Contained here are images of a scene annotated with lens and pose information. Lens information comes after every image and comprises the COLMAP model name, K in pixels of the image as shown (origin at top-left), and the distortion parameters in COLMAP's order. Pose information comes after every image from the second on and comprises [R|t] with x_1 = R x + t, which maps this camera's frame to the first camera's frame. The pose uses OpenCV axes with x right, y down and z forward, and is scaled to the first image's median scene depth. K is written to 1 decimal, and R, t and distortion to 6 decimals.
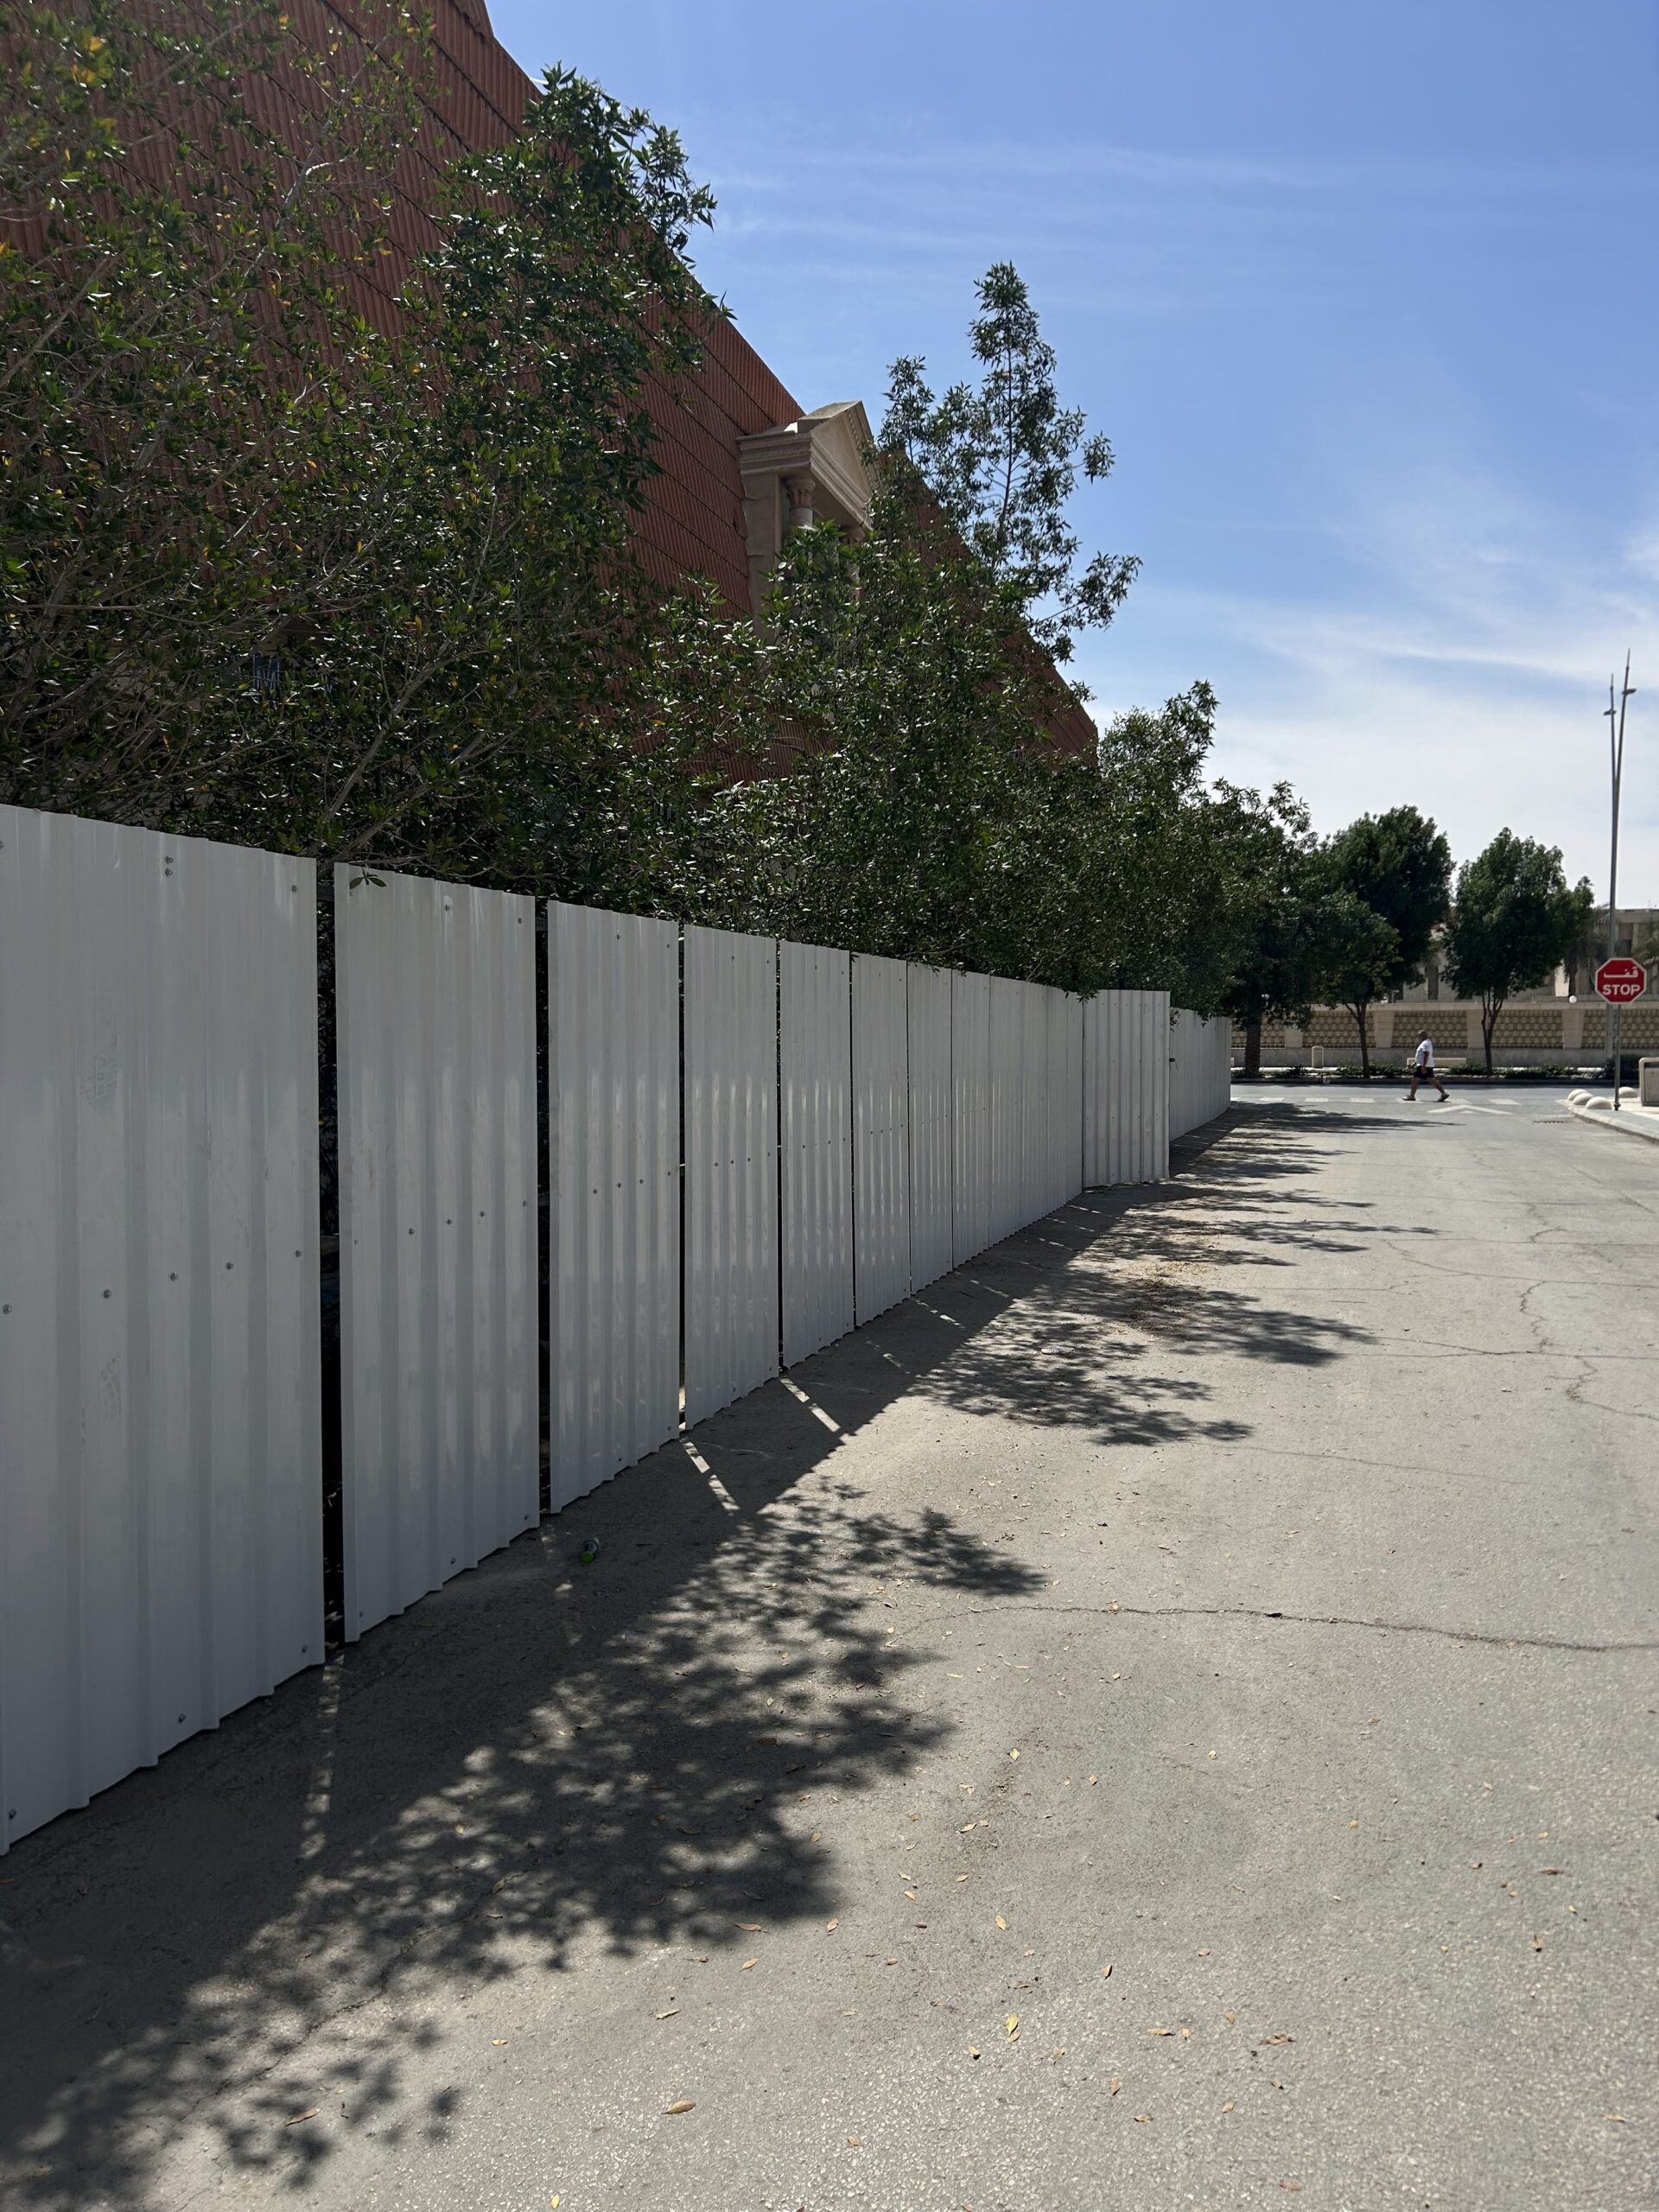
lens RADIAL K [[1674.0, 0, 829.5], [0, 1674.0, 1106.0], [0, 0, 1]] dist [0.001941, 0.000401]
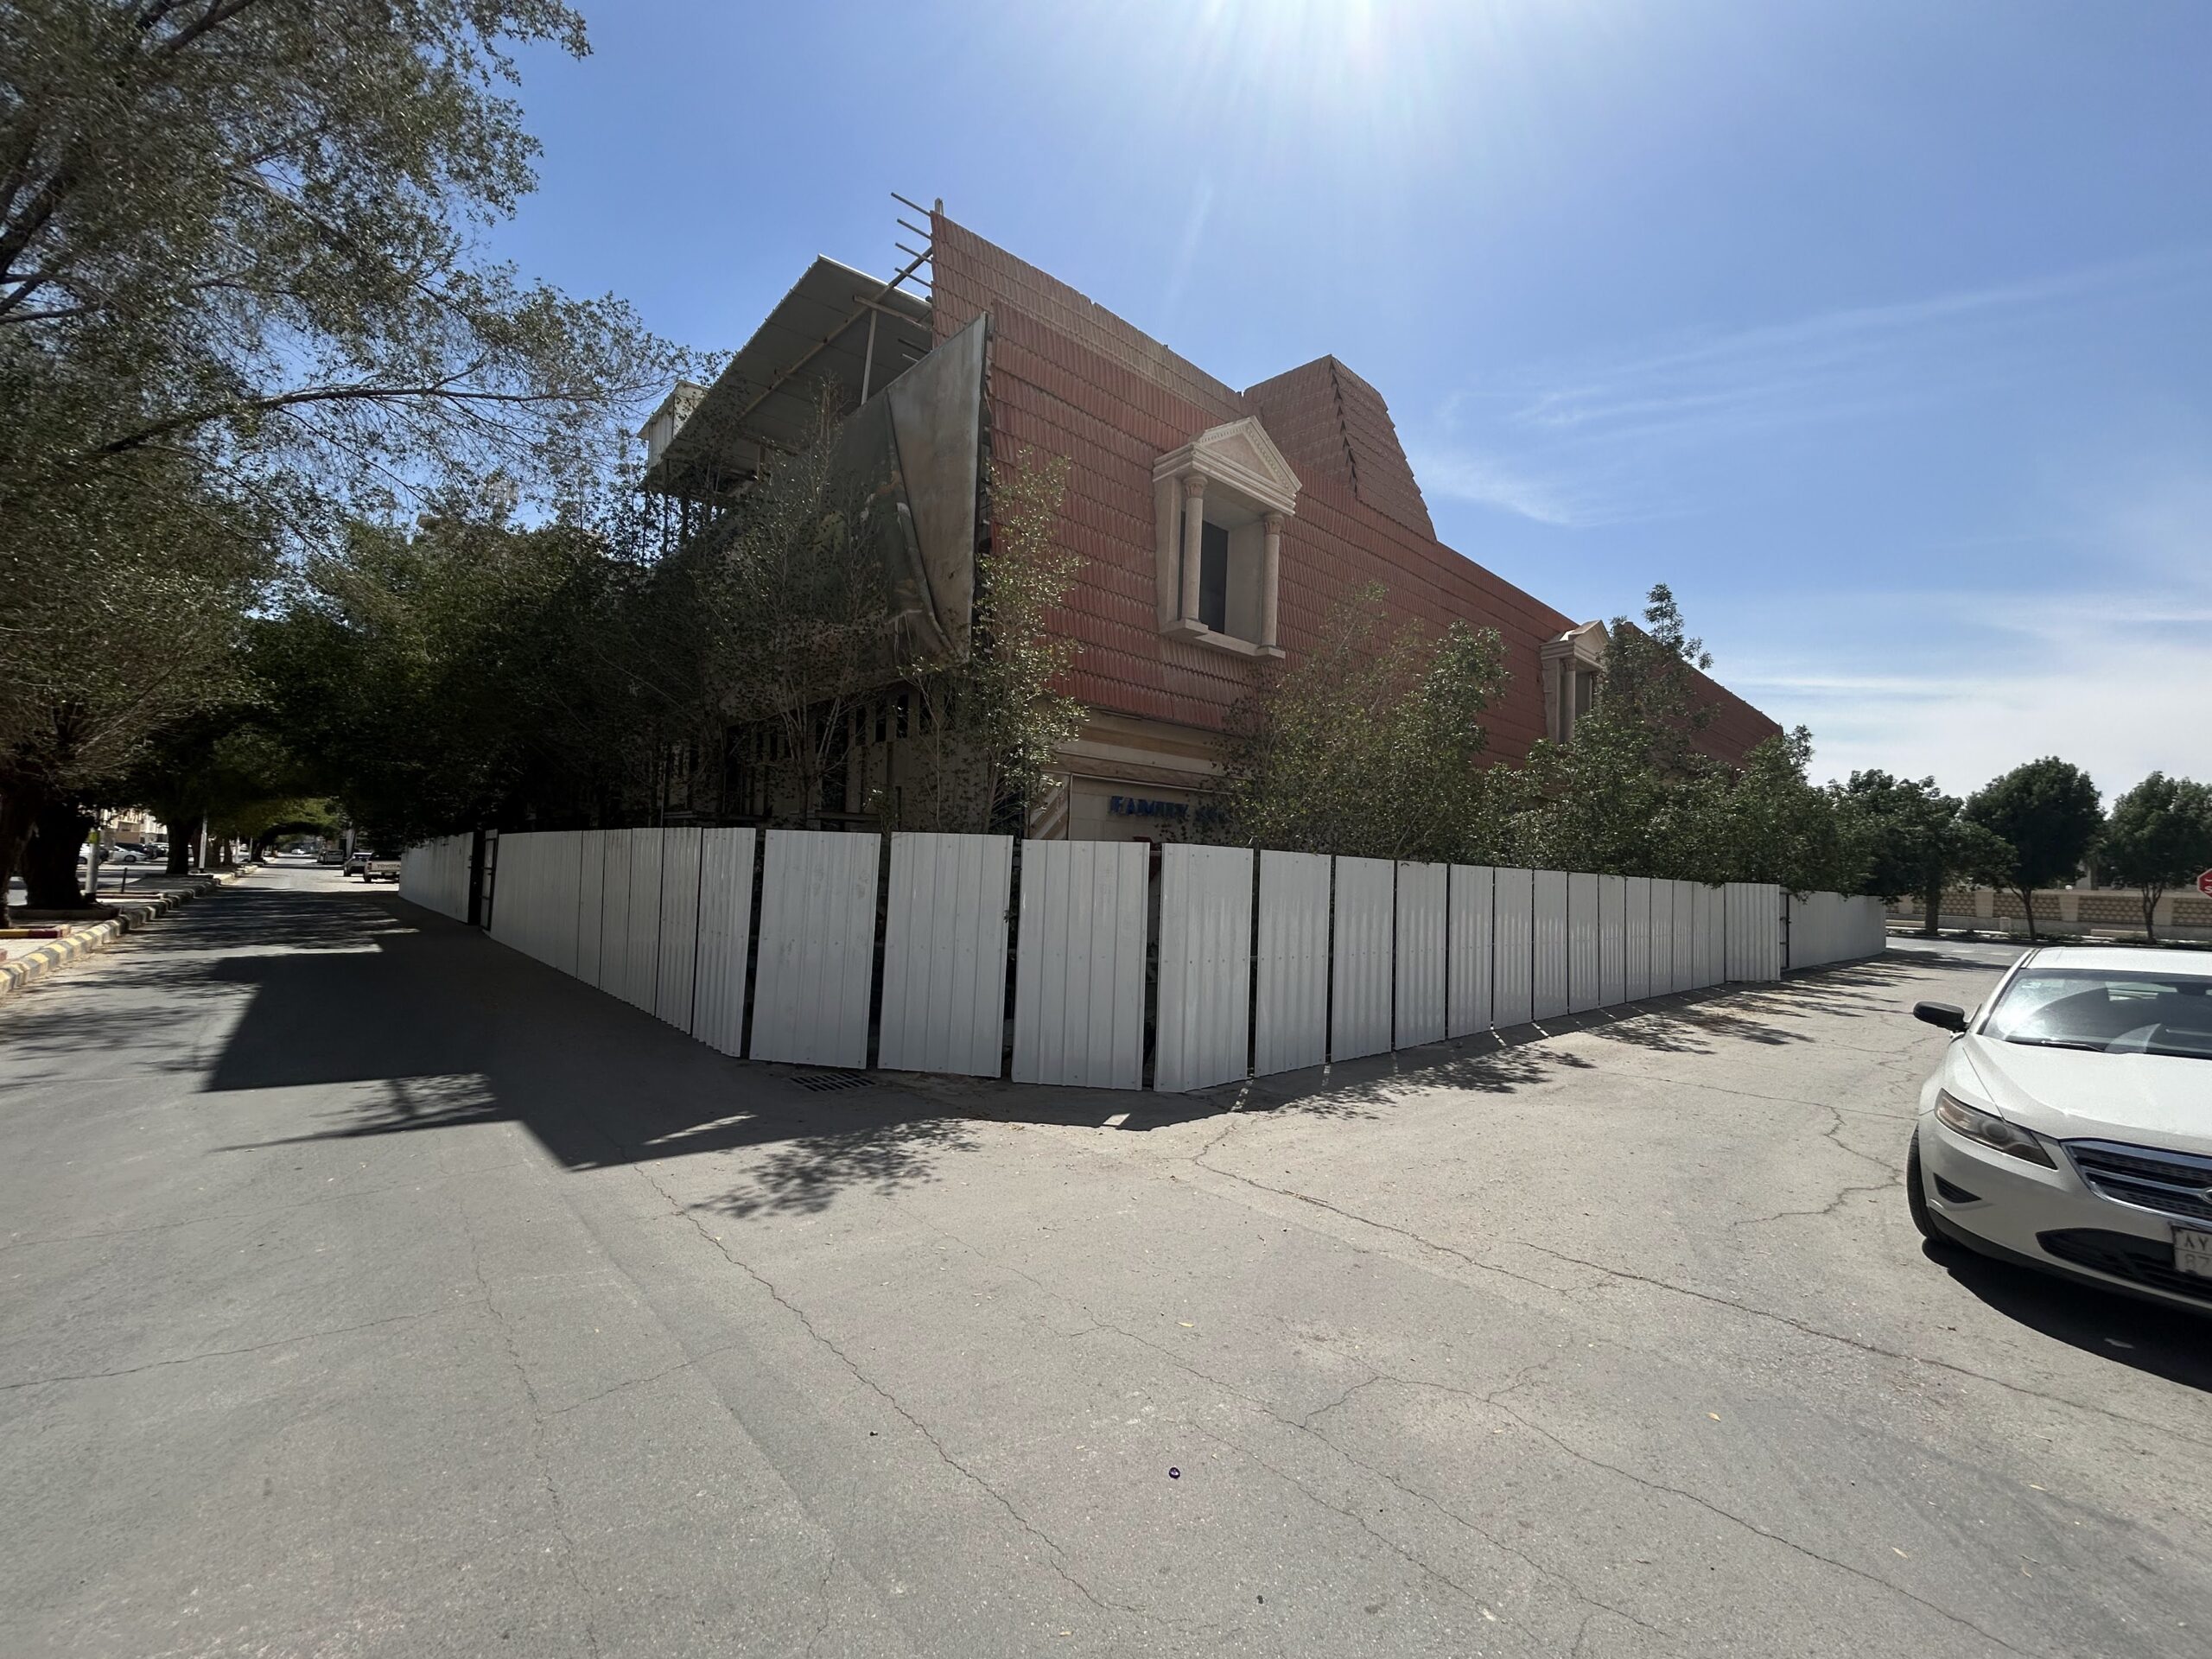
lens RADIAL K [[892.5, 0, 1106.0], [0, 892.5, 829.5], [0, 0, 1]] dist [0.001020, -0.000187]
pose [[0.861775, 0.016545, -0.507020, 0.073035], [-0.064222, 0.994985, -0.076688, -0.001066], [0.503209, 0.098650, 0.858516, -0.469123]]
